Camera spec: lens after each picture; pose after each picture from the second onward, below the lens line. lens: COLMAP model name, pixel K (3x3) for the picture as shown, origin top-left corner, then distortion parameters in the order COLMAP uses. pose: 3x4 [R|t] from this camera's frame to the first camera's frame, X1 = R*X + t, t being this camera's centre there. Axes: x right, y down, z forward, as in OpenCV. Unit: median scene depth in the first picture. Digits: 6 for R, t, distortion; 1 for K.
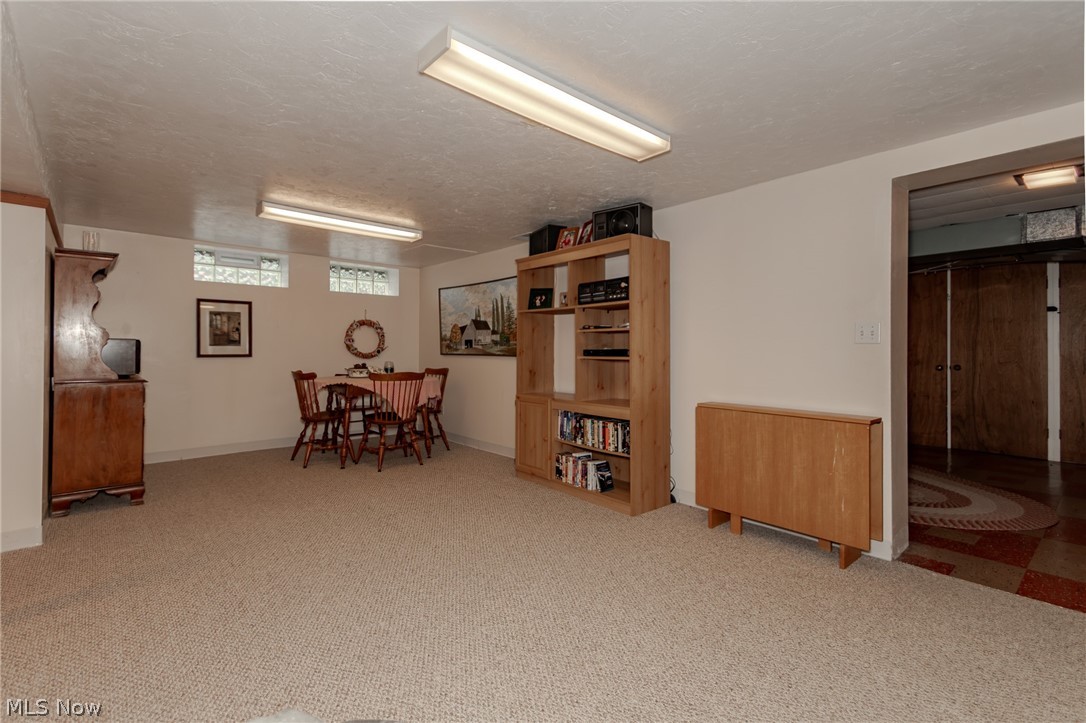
lens RADIAL K [[505.7, 0, 556.7], [0, 505.7, 352.0], [0, 0, 1]] dist [0.000531, -0.000131]
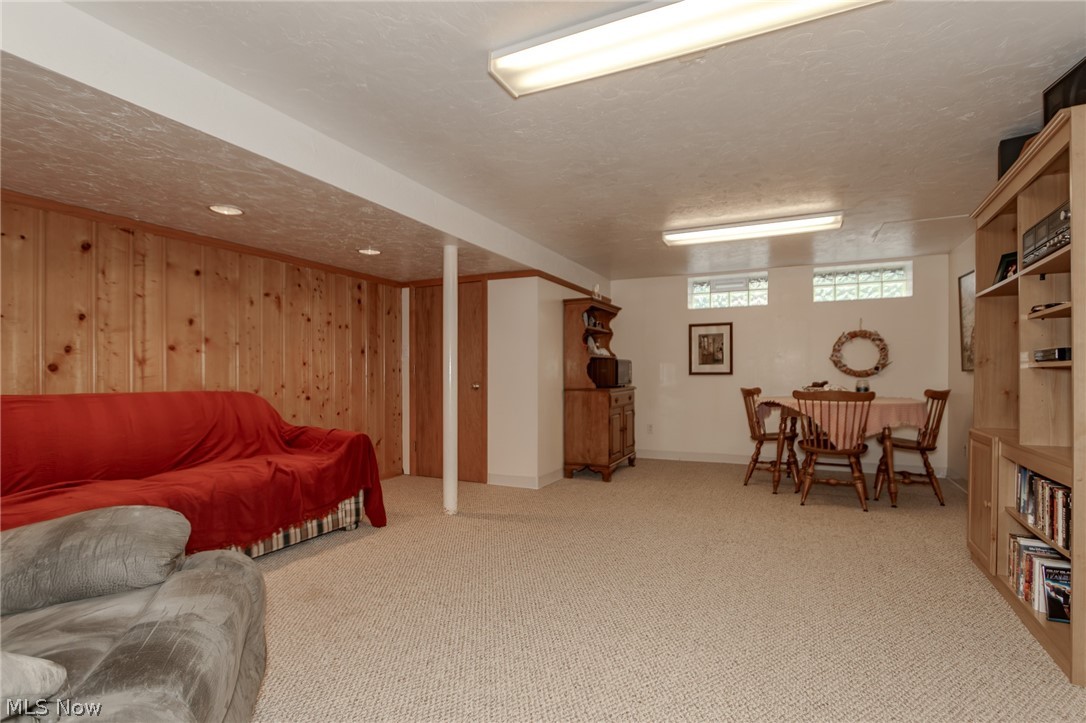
lens RADIAL K [[538.6, 0, 544.0], [0, 538.6, 383.0], [0, 0, 1]] dist [-0.024107, -0.000170]
pose [[0.340935, 0.004034, -0.940078, 0.339291], [-0.000622, 0.999992, 0.004066, 0.024475], [0.940087, -0.000801, 0.340934, 0.264413]]
